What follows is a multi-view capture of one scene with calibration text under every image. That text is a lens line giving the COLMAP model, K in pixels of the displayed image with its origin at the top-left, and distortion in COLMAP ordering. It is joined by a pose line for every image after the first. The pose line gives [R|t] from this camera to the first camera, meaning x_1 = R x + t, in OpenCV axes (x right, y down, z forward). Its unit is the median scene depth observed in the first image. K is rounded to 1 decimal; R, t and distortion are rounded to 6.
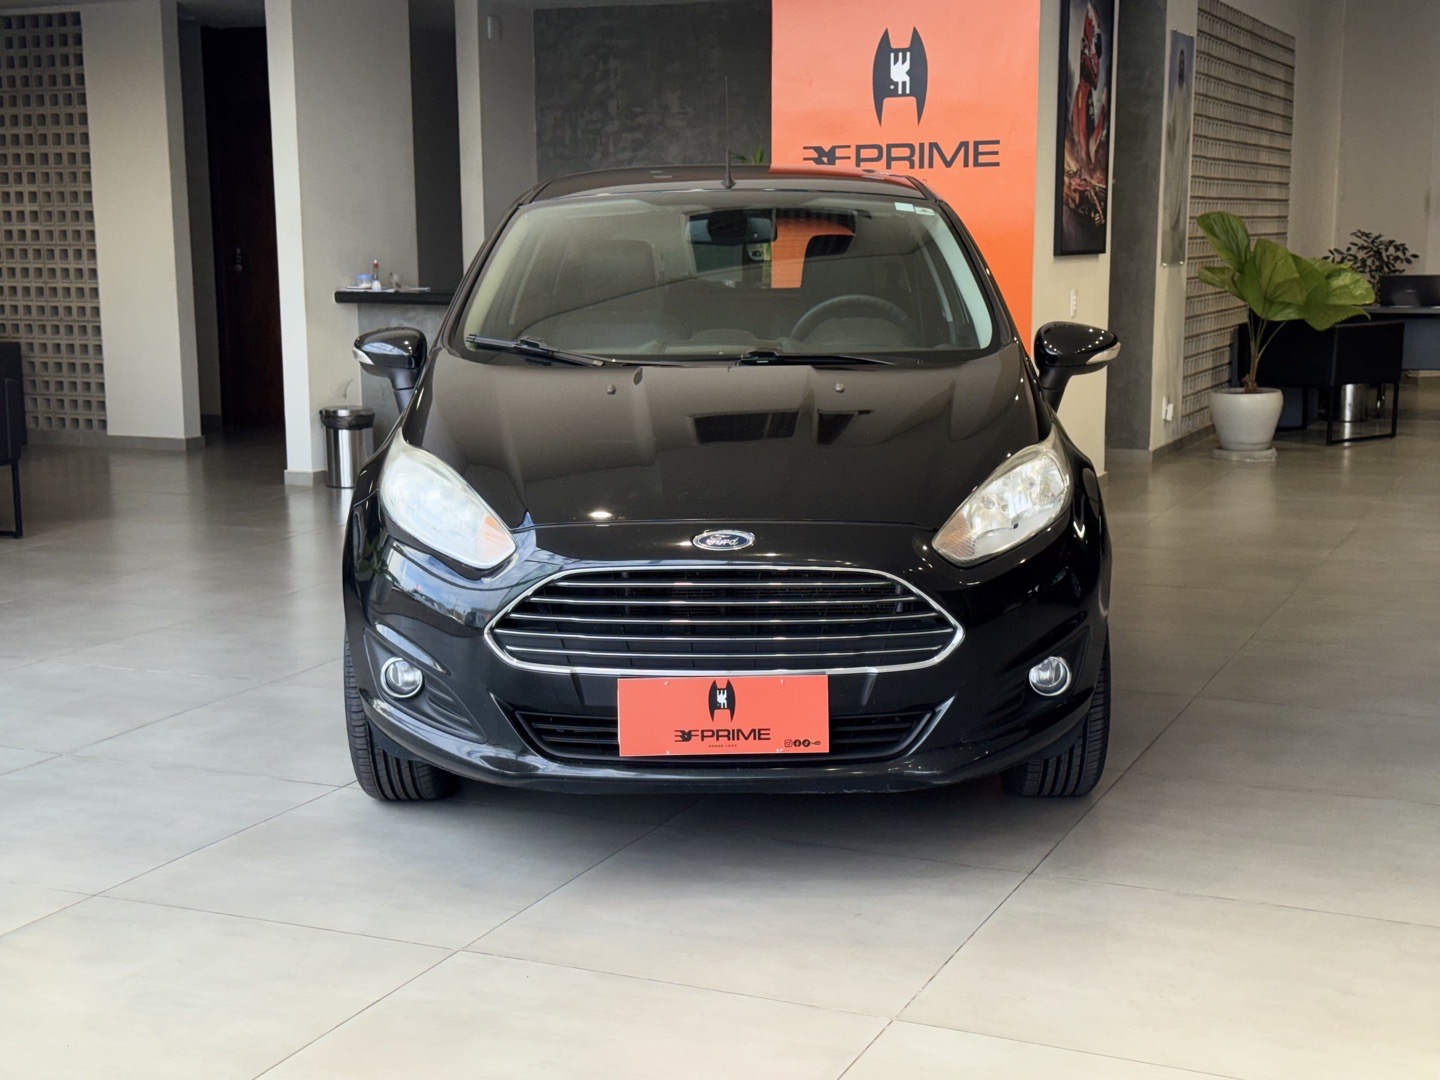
lens RADIAL K [[2008.3, 0, 720.0], [0, 2008.3, 540.0], [0, 0, 1]] dist [0.213493, -0.503825]
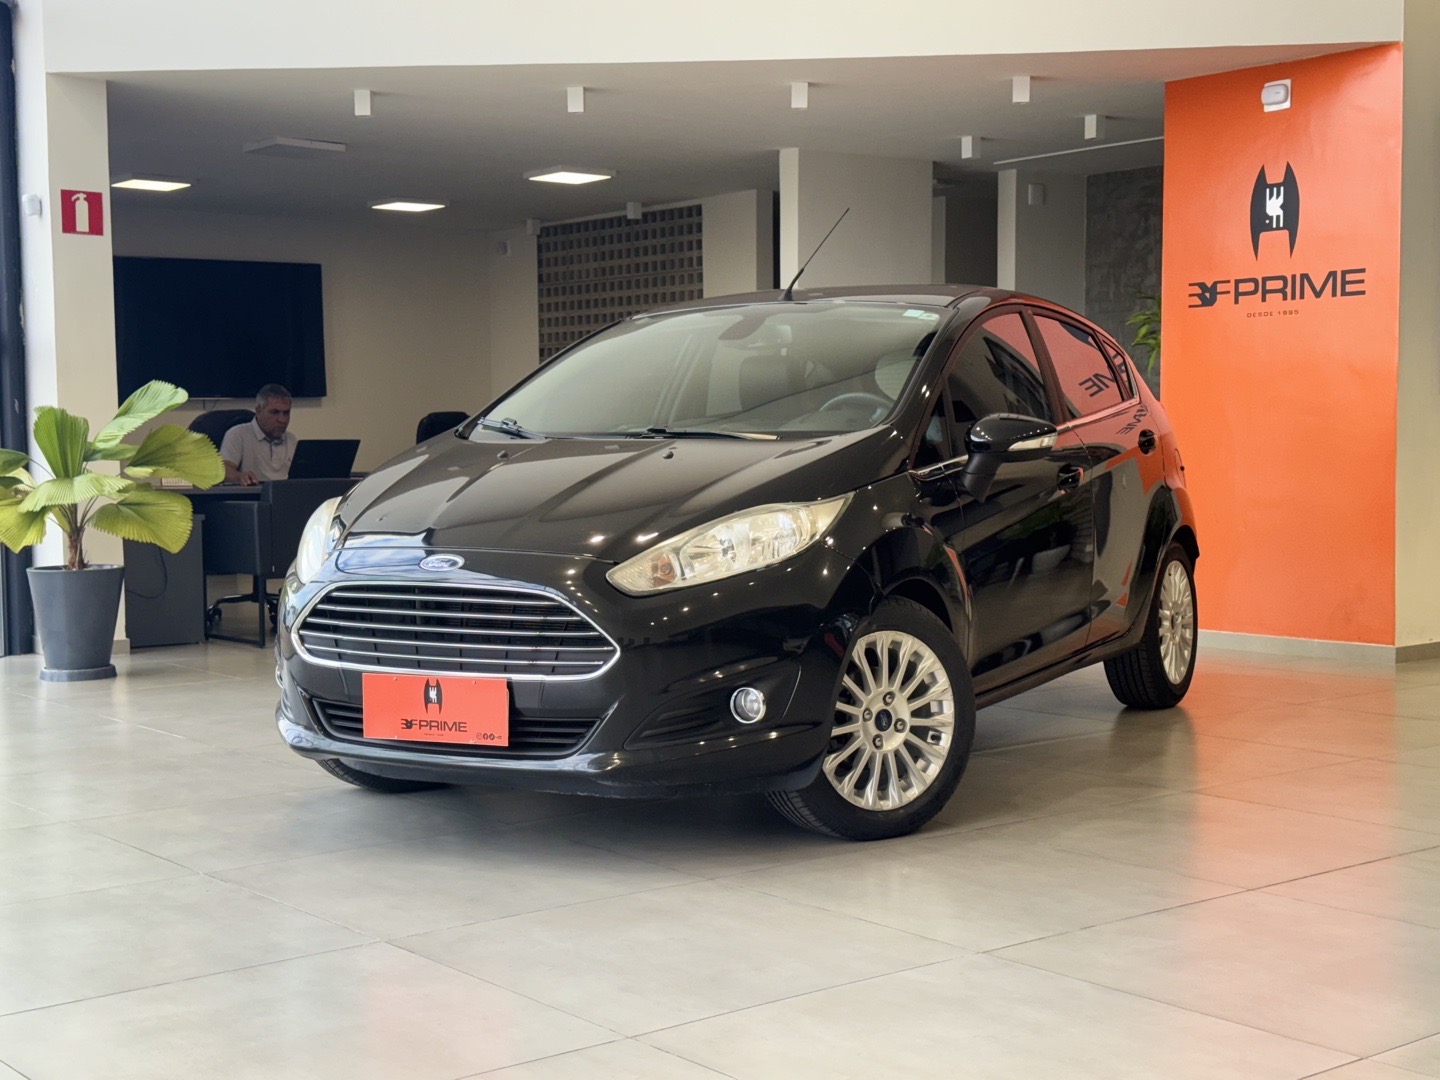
lens RADIAL K [[2008.3, 0, 720.0], [0, 2008.3, 540.0], [0, 0, 1]] dist [0.213493, -0.503825]
pose [[0.887888, 0.025998, -0.459324, 0.313434], [-0.069204, 0.994589, -0.077479, 0.030492], [0.454825, 0.100580, 0.884883, 0.000090]]
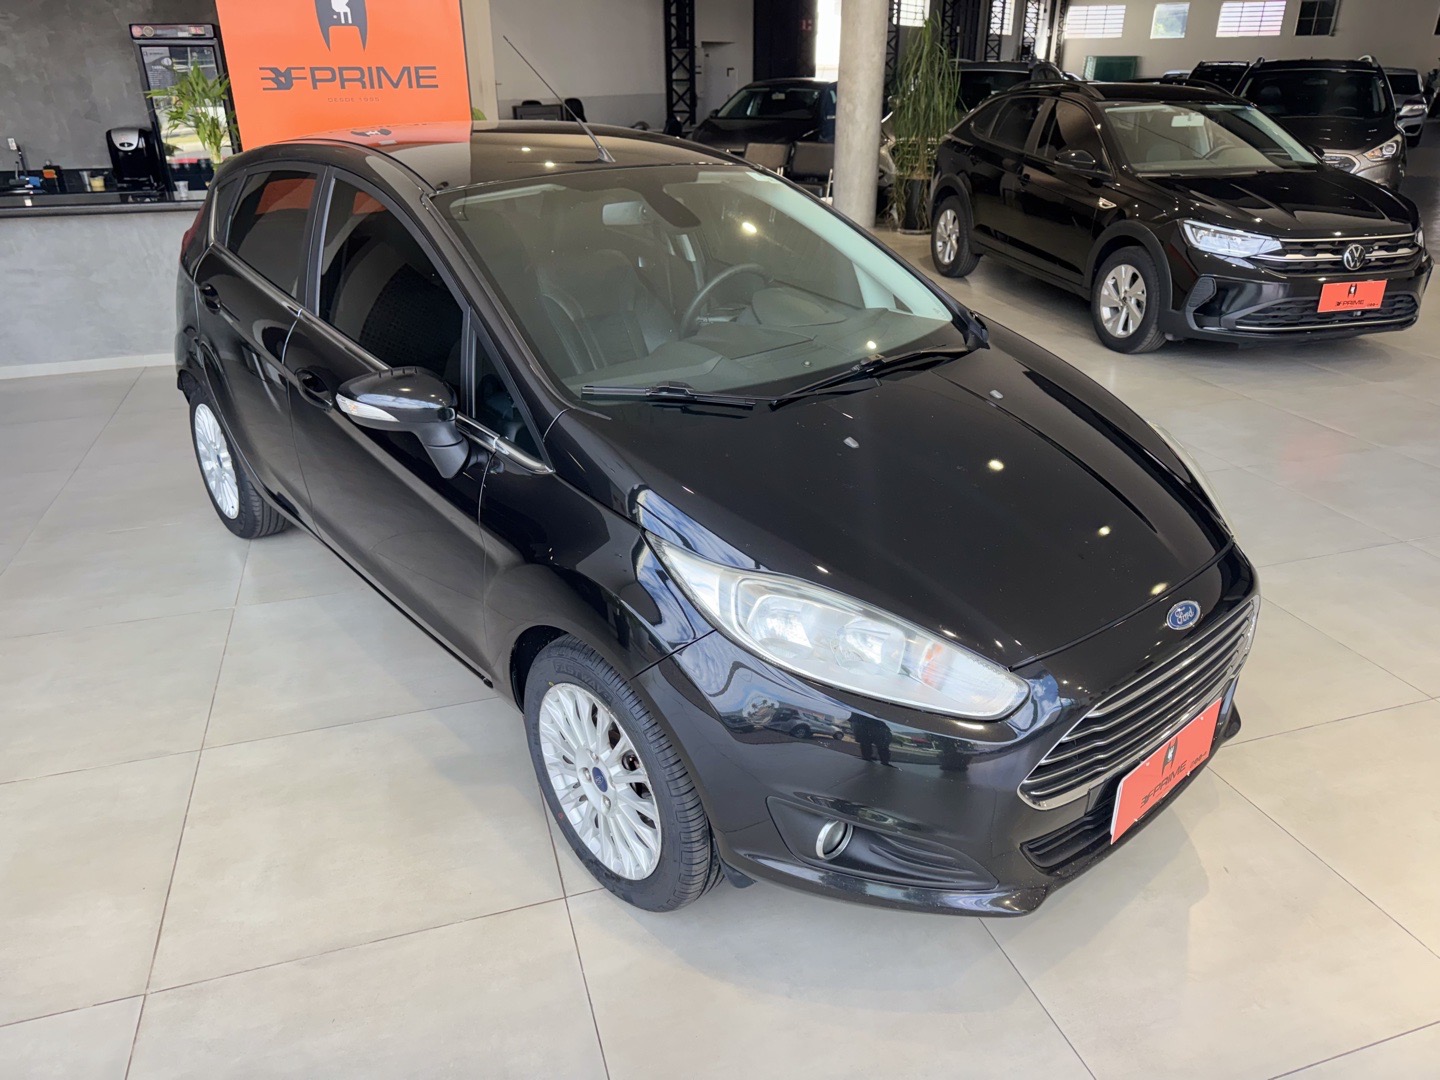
lens RADIAL K [[1029.1, 0, 720.0], [0, 1029.1, 540.0], [0, 0, 1]] dist [0.027121, -0.030385]
pose [[0.744335, -0.275634, 0.608269, -0.206545], [0.099953, 0.946569, 0.306621, -0.094715], [-0.660284, -0.167430, 0.732115, 0.346661]]
